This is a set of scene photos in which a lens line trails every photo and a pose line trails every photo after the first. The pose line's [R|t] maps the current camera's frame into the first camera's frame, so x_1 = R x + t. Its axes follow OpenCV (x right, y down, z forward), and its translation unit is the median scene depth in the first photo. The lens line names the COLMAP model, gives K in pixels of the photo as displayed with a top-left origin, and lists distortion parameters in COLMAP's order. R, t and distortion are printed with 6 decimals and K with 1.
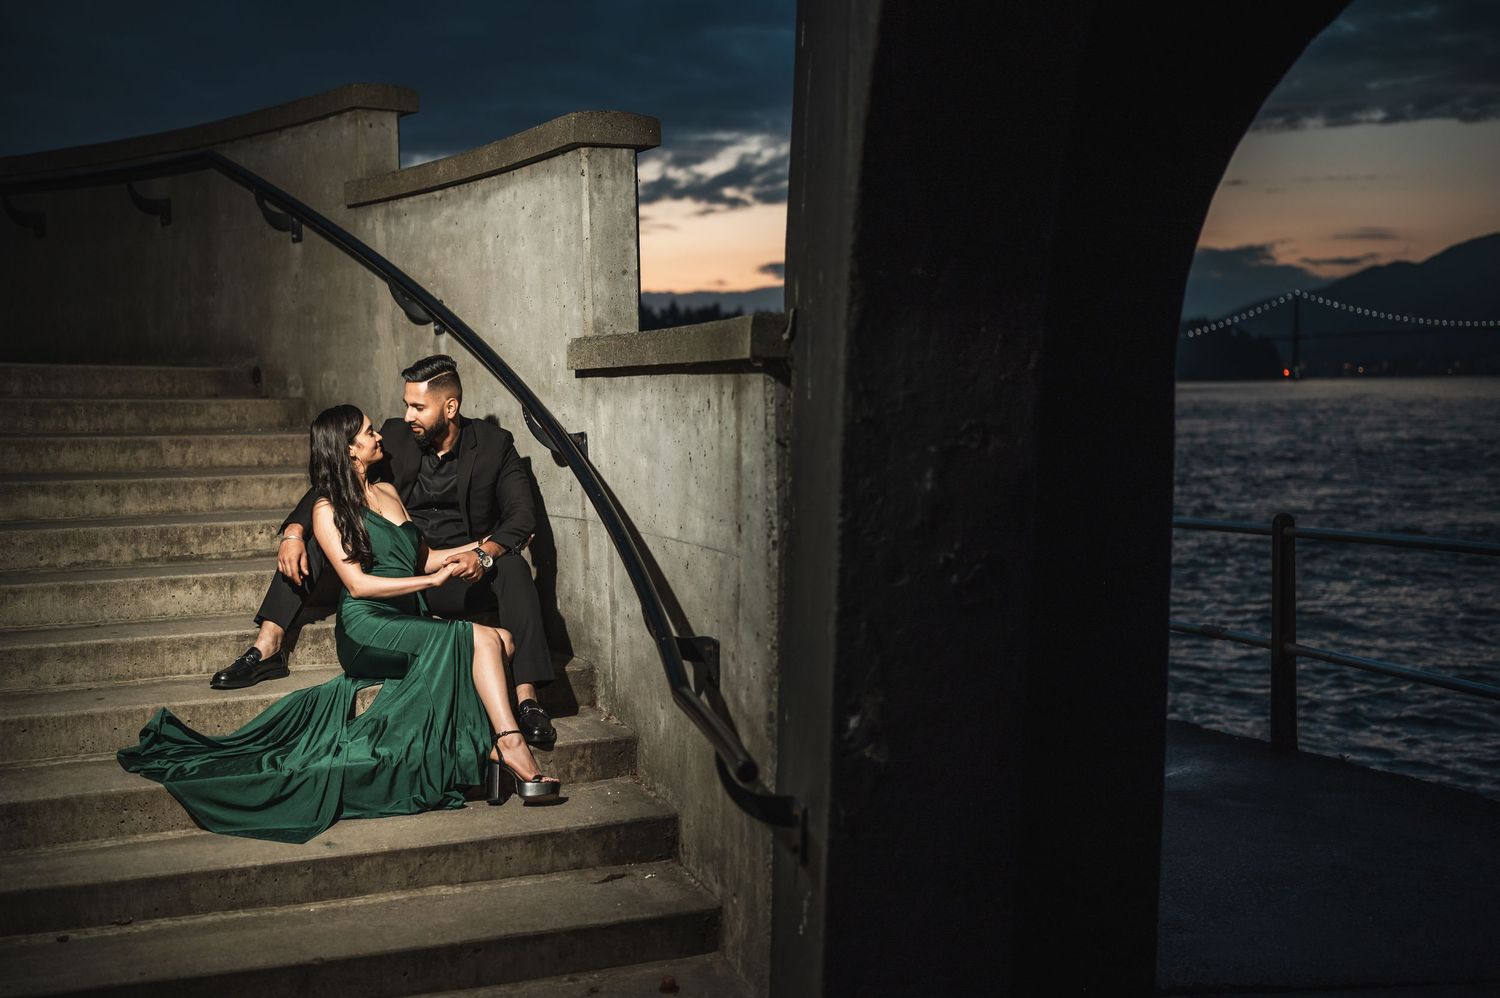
lens RADIAL K [[1556.3, 0, 750.0], [0, 1556.3, 499.0], [0, 0, 1]] dist [-0.038924, -0.002182]
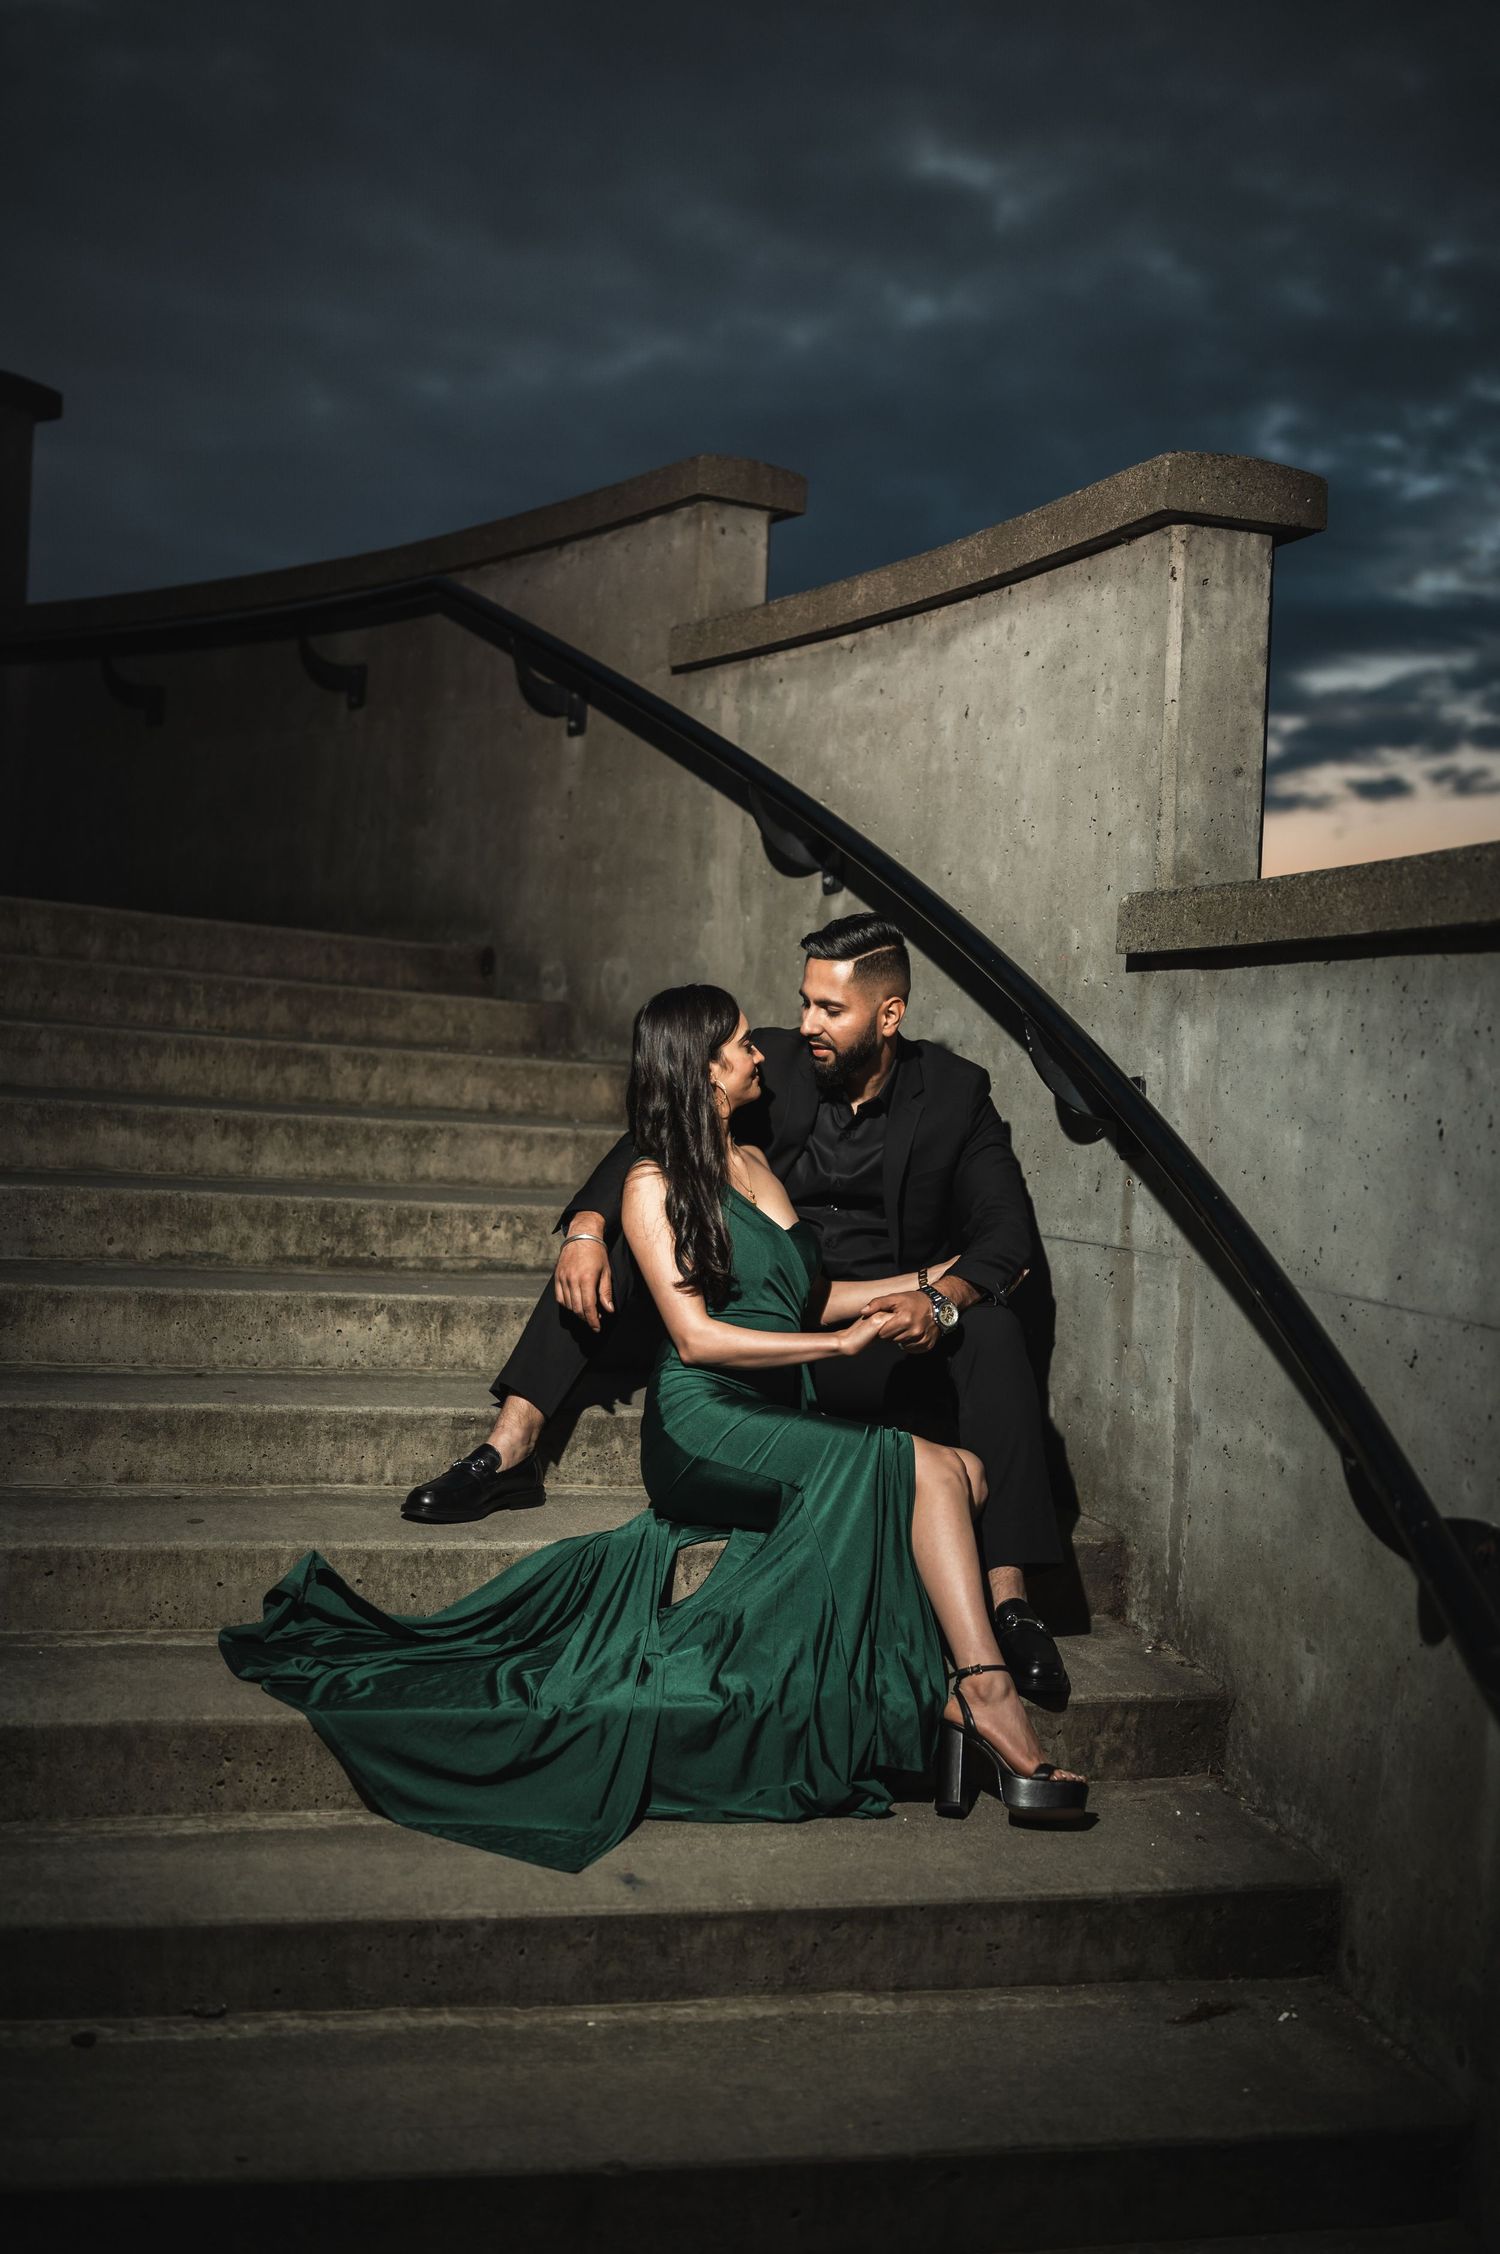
lens RADIAL K [[2235.6, 0, 737.7], [0, 2235.6, 1183.8], [0, 0, 1]] dist [-0.050303, 0.000087]
pose [[0.984170, 0.073906, -0.161081, -0.123503], [-0.077560, 0.996851, -0.016509, 0.015033], [0.159353, 0.028741, 0.986803, 0.275362]]
